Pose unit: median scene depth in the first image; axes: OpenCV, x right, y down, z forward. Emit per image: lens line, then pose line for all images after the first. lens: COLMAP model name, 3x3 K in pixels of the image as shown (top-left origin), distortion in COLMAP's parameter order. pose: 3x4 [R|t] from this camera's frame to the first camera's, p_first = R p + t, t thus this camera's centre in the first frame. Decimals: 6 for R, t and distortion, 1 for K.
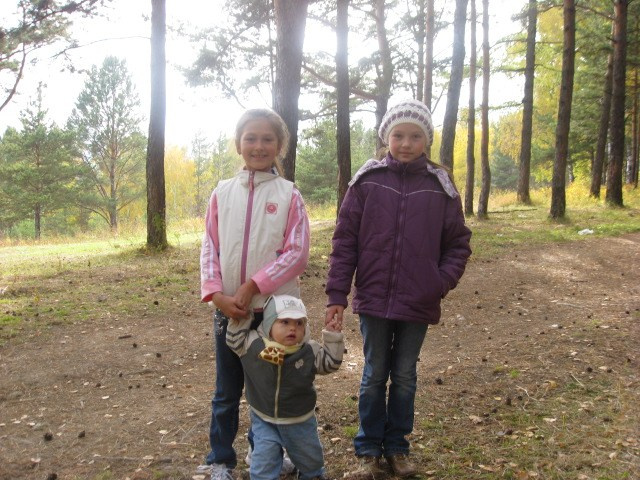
lens RADIAL K [[664.3, 0, 336.5], [0, 664.3, 247.3], [0, 0, 1]] dist [-0.110587, 0.000000]
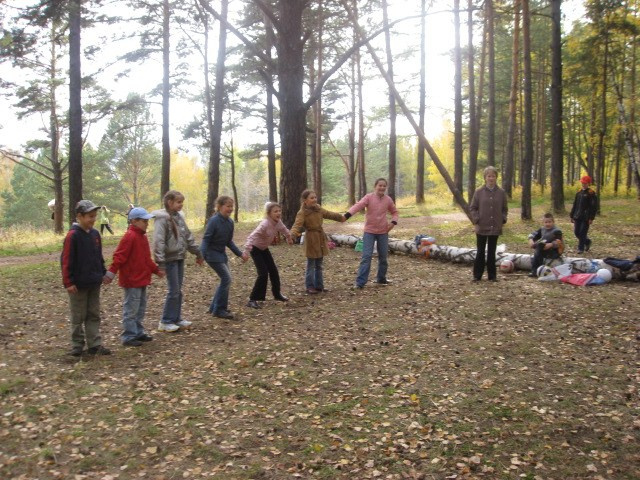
lens RADIAL K [[664.3, 0, 306.8], [0, 664.3, 220.1], [0, 0, 1]] dist [-0.110587, 0.000000]
pose [[0.997743, -0.012463, -0.065982, 0.195853], [0.009486, 0.998931, -0.045248, 0.045000], [0.066475, 0.044520, 0.996794, -0.661135]]
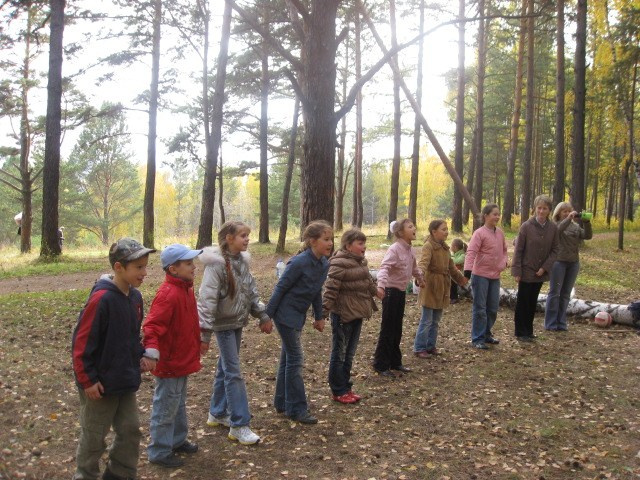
lens RADIAL K [[664.3, 0, 327.7], [0, 664.3, 224.8], [0, 0, 1]] dist [-0.110587, 0.000000]
pose [[0.999713, 0.019070, 0.014499, 0.129408], [-0.018009, 0.997377, -0.070099, 0.030124], [-0.015797, 0.069818, 0.997435, -0.546274]]
